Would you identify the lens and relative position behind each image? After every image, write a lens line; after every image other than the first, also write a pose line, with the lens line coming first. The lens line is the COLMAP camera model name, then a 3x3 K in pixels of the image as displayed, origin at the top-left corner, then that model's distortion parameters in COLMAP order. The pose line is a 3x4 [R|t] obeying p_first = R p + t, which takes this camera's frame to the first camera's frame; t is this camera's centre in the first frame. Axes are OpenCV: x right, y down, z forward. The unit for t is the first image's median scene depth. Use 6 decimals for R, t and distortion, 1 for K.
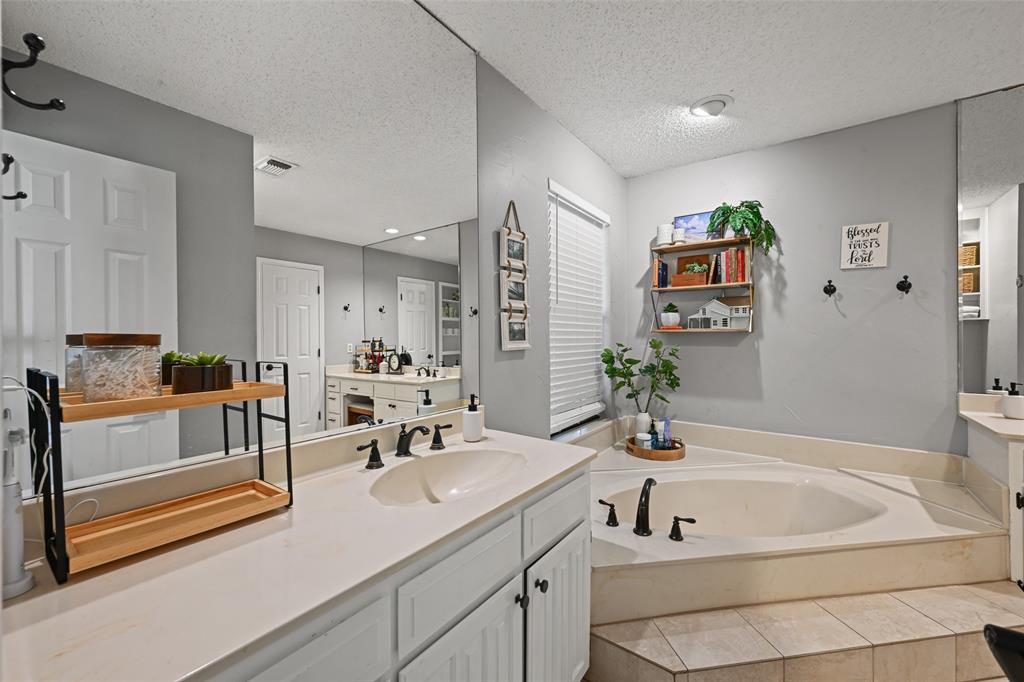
lens RADIAL K [[403.7, 0, 510.9], [0, 403.7, 337.0], [0, 0, 1]] dist [-0.003067, 0.001203]
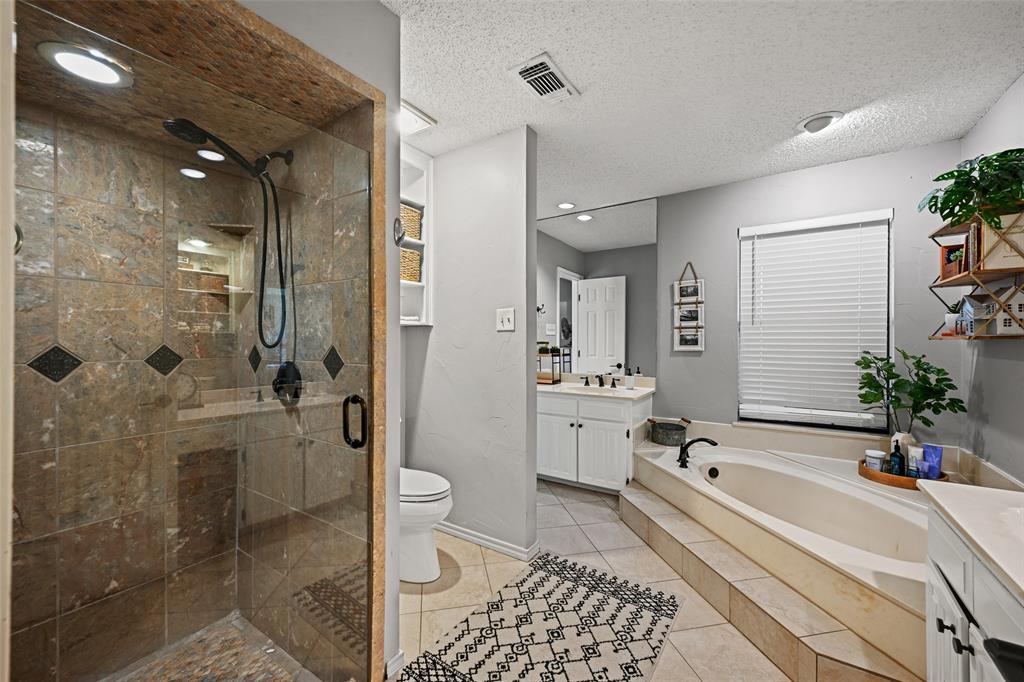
lens RADIAL K [[403.7, 0, 511.2], [0, 403.7, 341.9], [0, 0, 1]] dist [-0.003067, 0.001203]
pose [[0.040259, 0.005630, -0.999173, 1.662970], [0.000580, 0.999984, 0.005658, -0.015374], [0.999189, -0.000807, 0.040255, 0.194429]]
